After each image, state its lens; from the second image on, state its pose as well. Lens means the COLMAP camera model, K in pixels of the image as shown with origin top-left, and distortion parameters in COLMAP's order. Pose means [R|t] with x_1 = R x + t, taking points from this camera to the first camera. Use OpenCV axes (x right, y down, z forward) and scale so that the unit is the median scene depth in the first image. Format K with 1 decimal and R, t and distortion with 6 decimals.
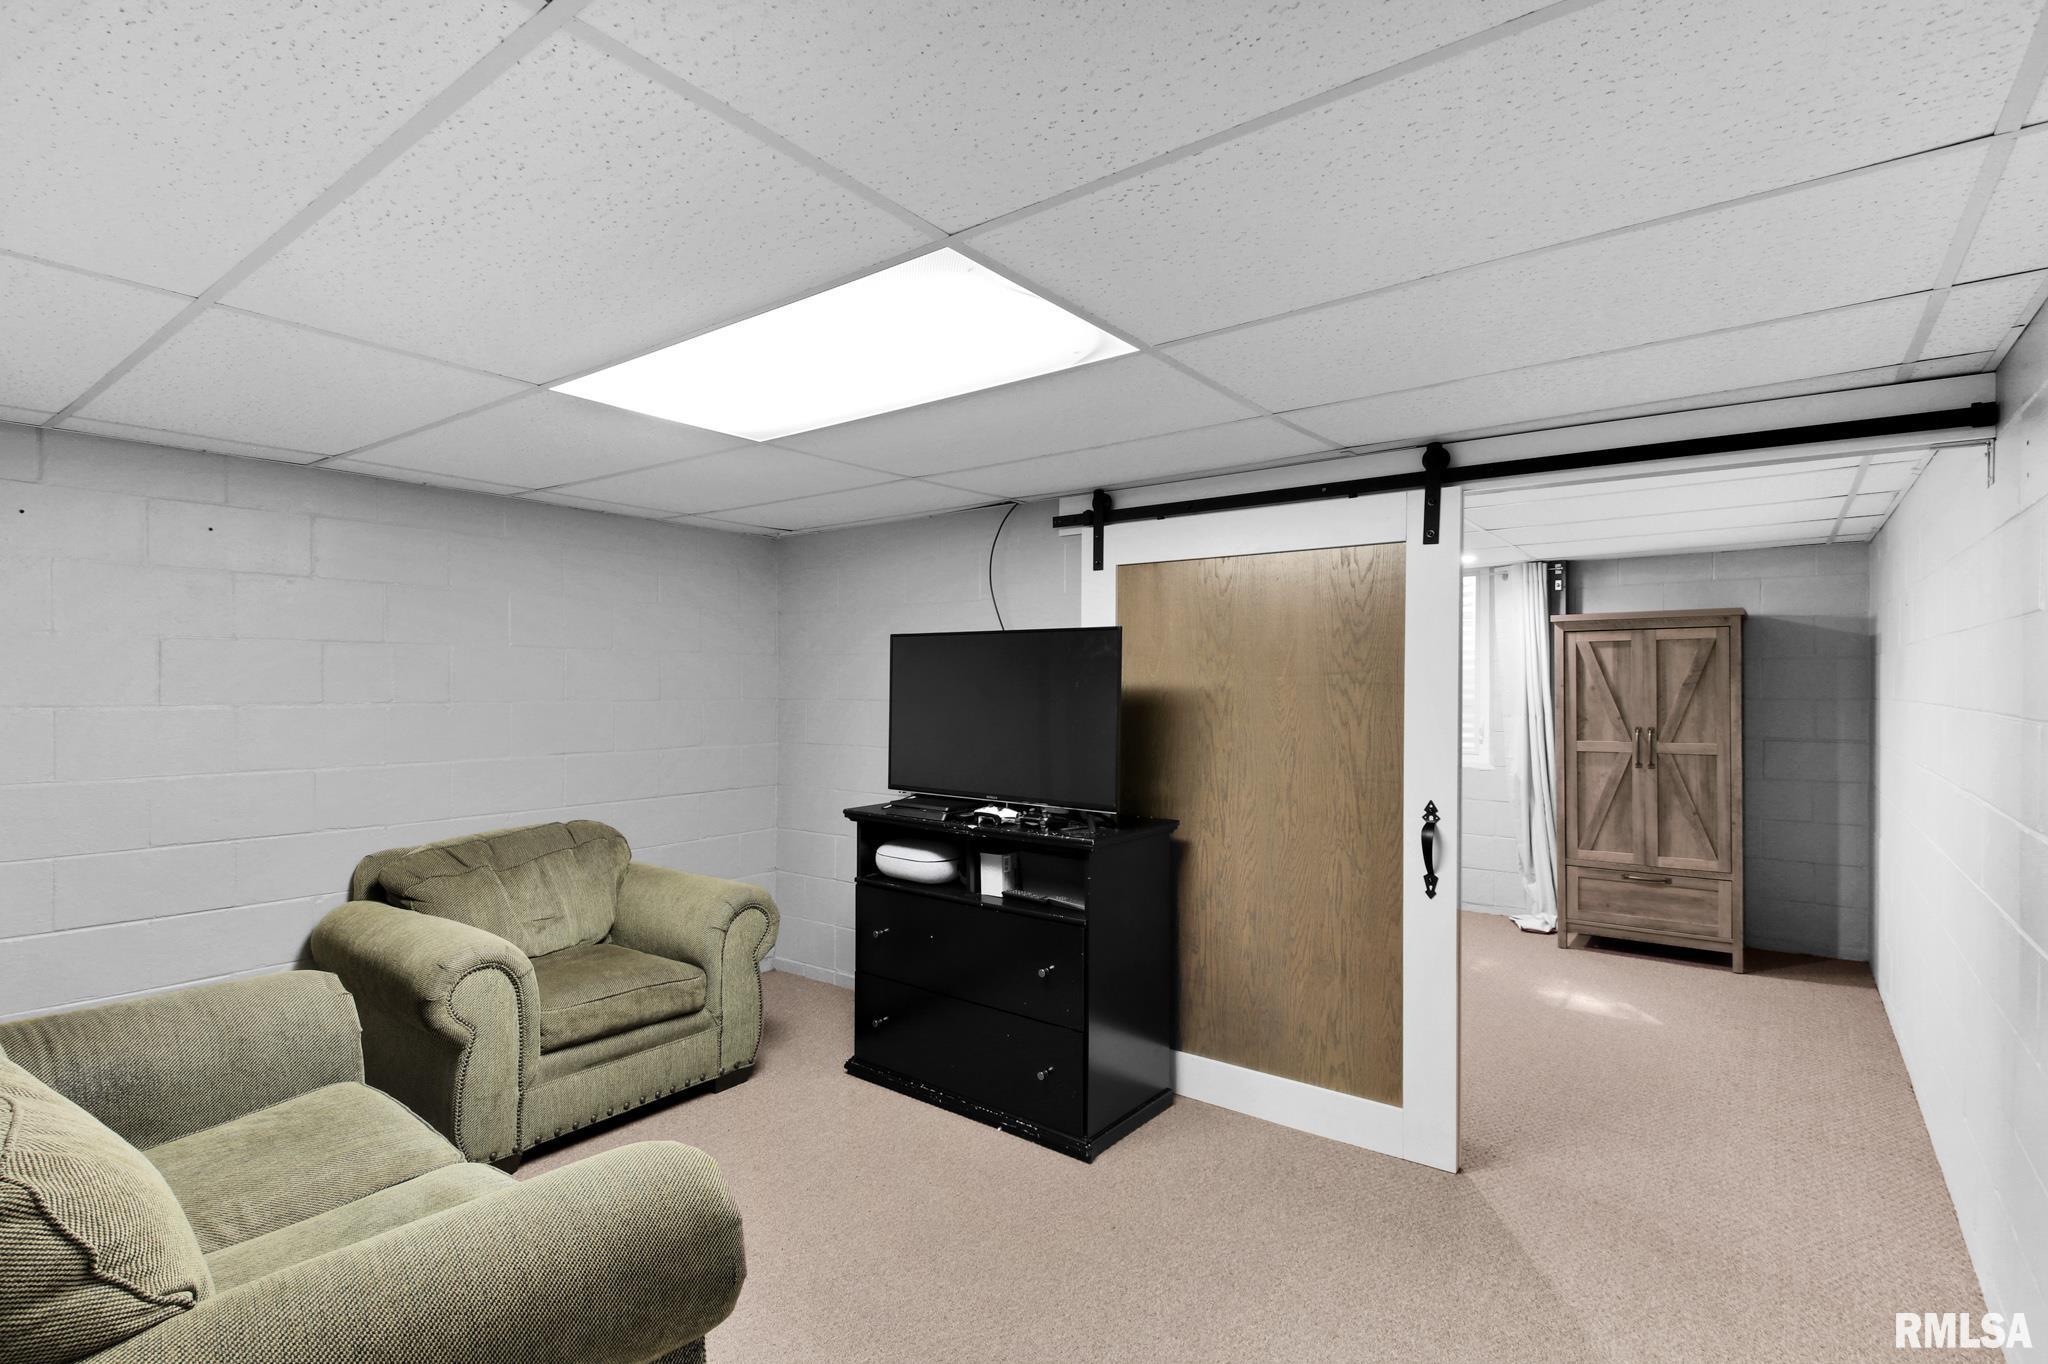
lens RADIAL K [[974.8, 0, 1017.7], [0, 974.8, 682.5], [0, 0, 1]] dist [-0.020685, -0.002416]
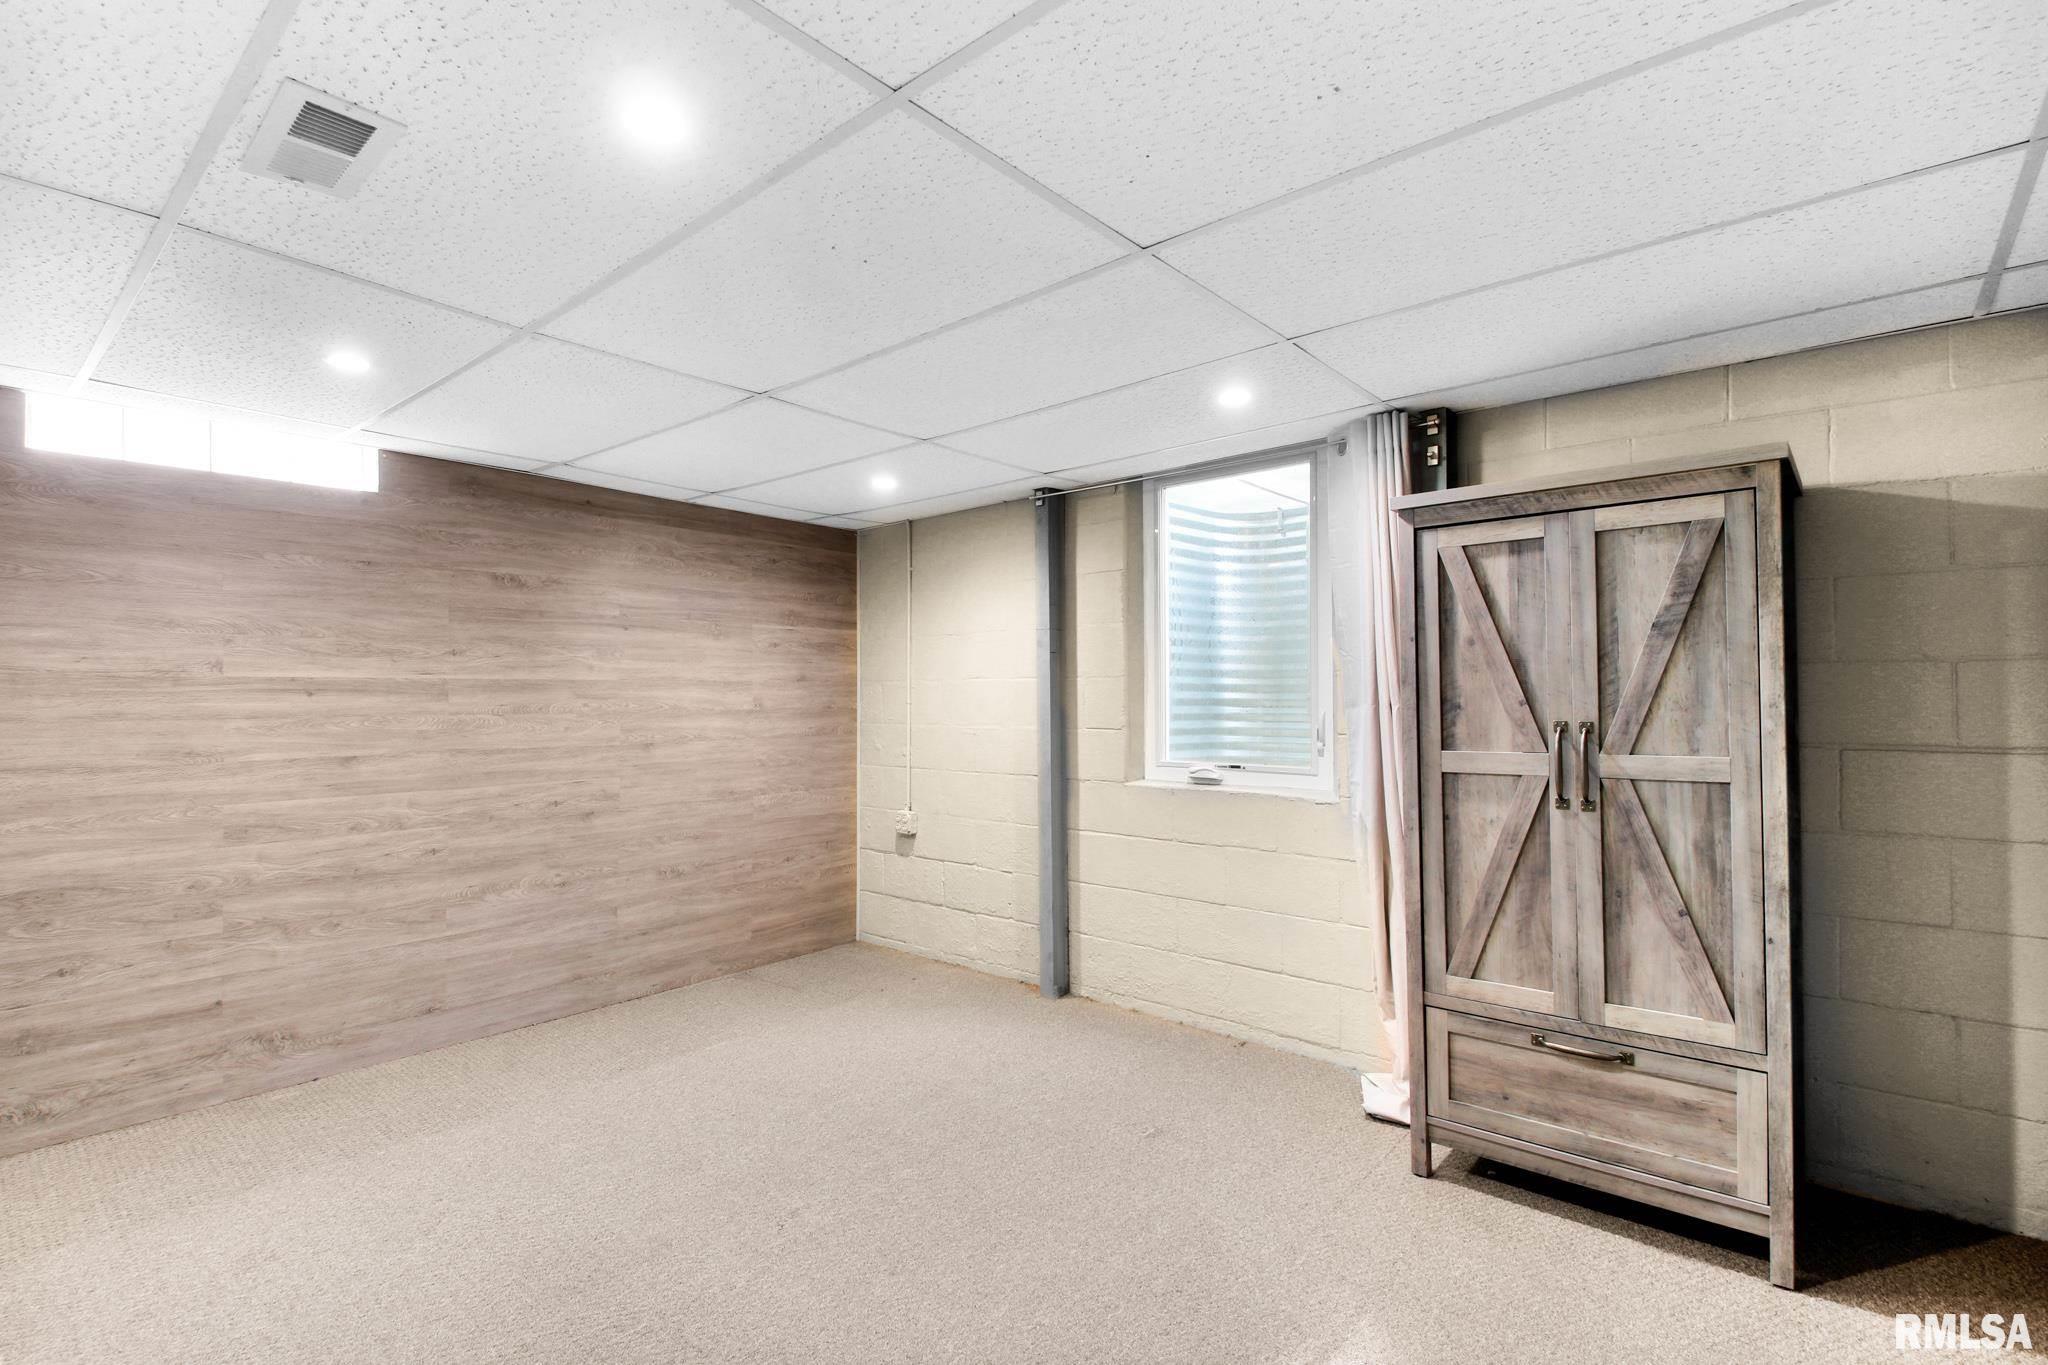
lens RADIAL K [[974.8, 0, 1029.9], [0, 974.8, 679.9], [0, 0, 1]] dist [-0.020685, -0.002416]
pose [[0.999150, -0.006699, -0.040674, 0.409473], [0.006184, 0.999899, -0.012773, 0.030976], [0.040755, 0.012510, 0.999091, 0.527685]]
